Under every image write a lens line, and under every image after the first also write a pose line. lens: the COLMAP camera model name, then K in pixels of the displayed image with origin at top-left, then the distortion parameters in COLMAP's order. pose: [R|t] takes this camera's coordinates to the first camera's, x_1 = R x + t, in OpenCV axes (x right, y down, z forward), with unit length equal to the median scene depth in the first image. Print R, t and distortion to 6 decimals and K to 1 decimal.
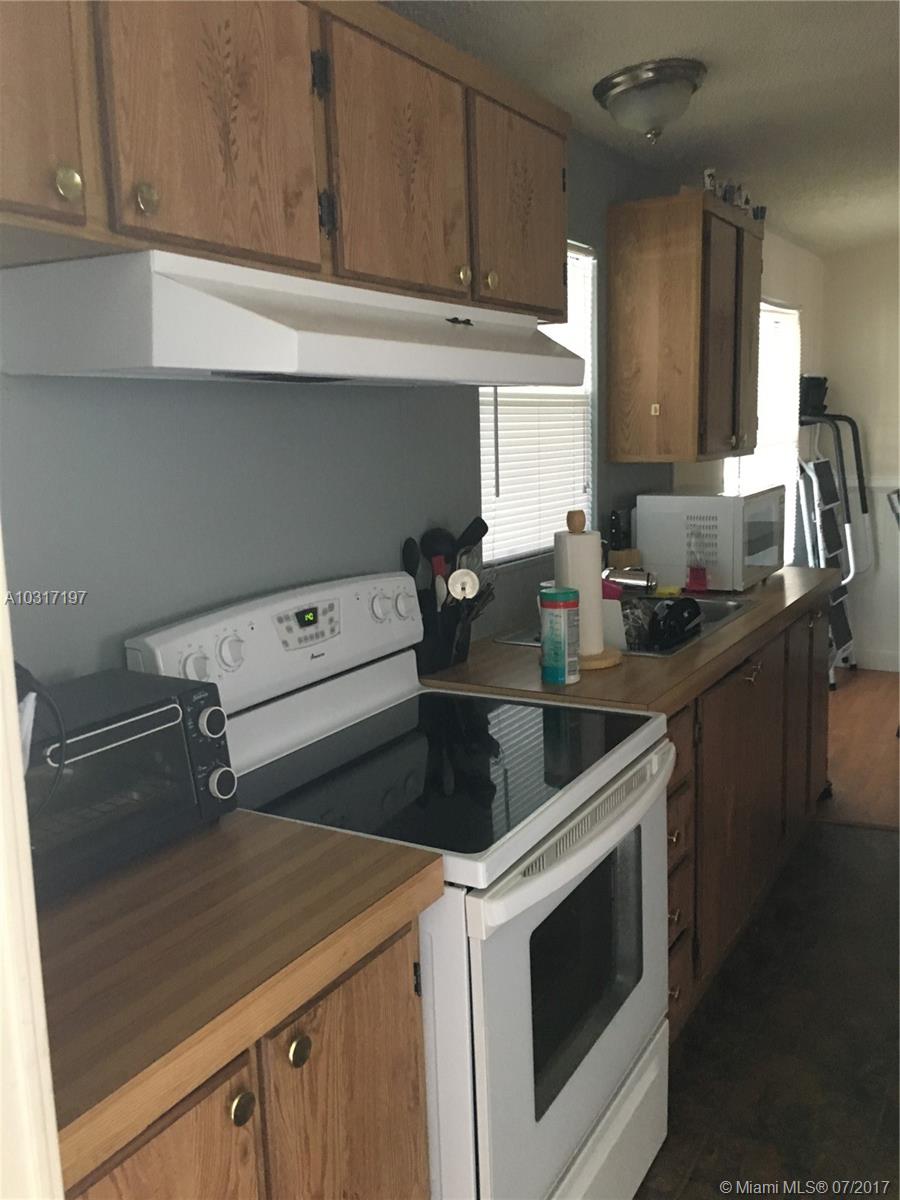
lens RADIAL K [[1049.7, 0, 449.6], [0, 1049.7, 602.9], [0, 0, 1]] dist [0.059996, -0.000191]
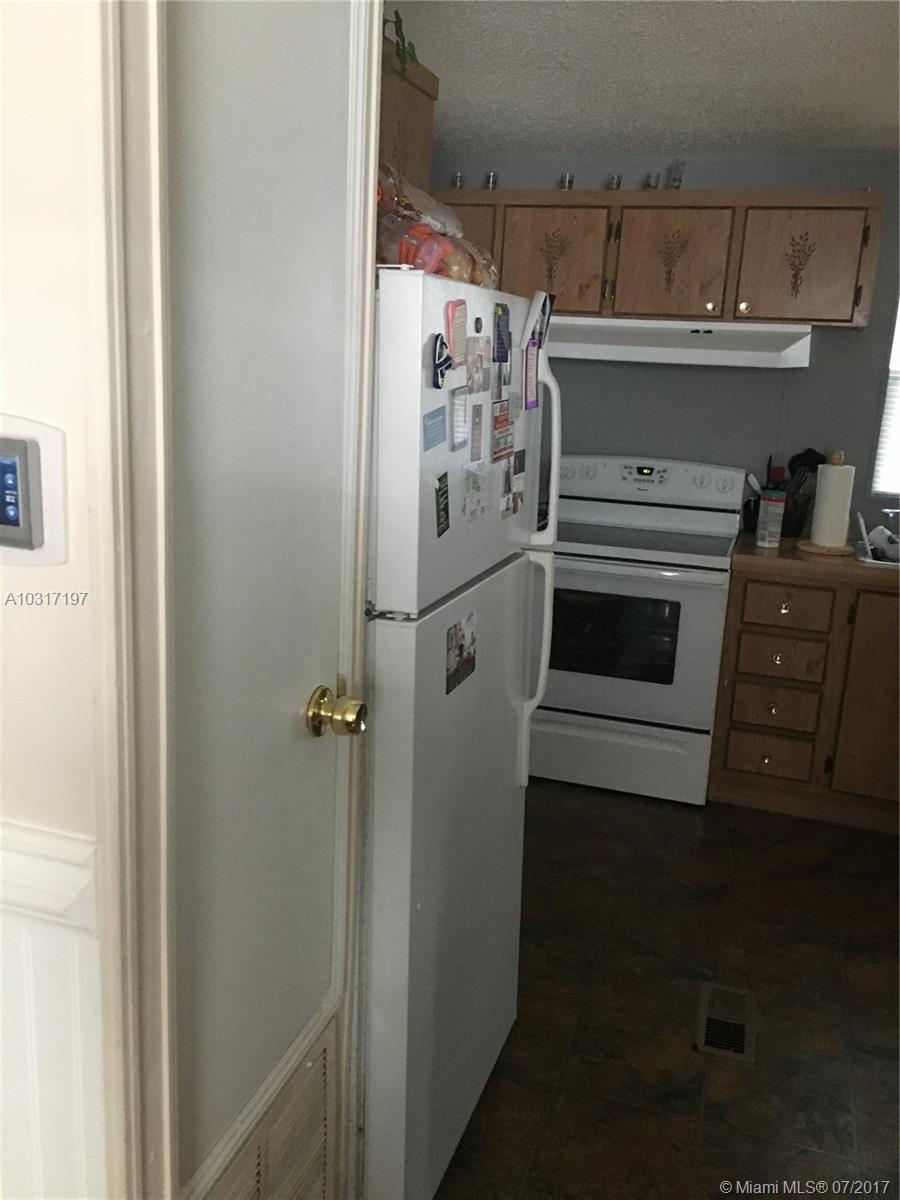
lens RADIAL K [[1049.7, 0, 450.8], [0, 1049.7, 600.2], [0, 0, 1]] dist [0.059996, -0.000191]
pose [[0.201494, 0.256674, -0.945261, 1.905640], [-0.218531, 0.952510, 0.212060, -0.105276], [0.954801, 0.163840, 0.248016, 0.145910]]
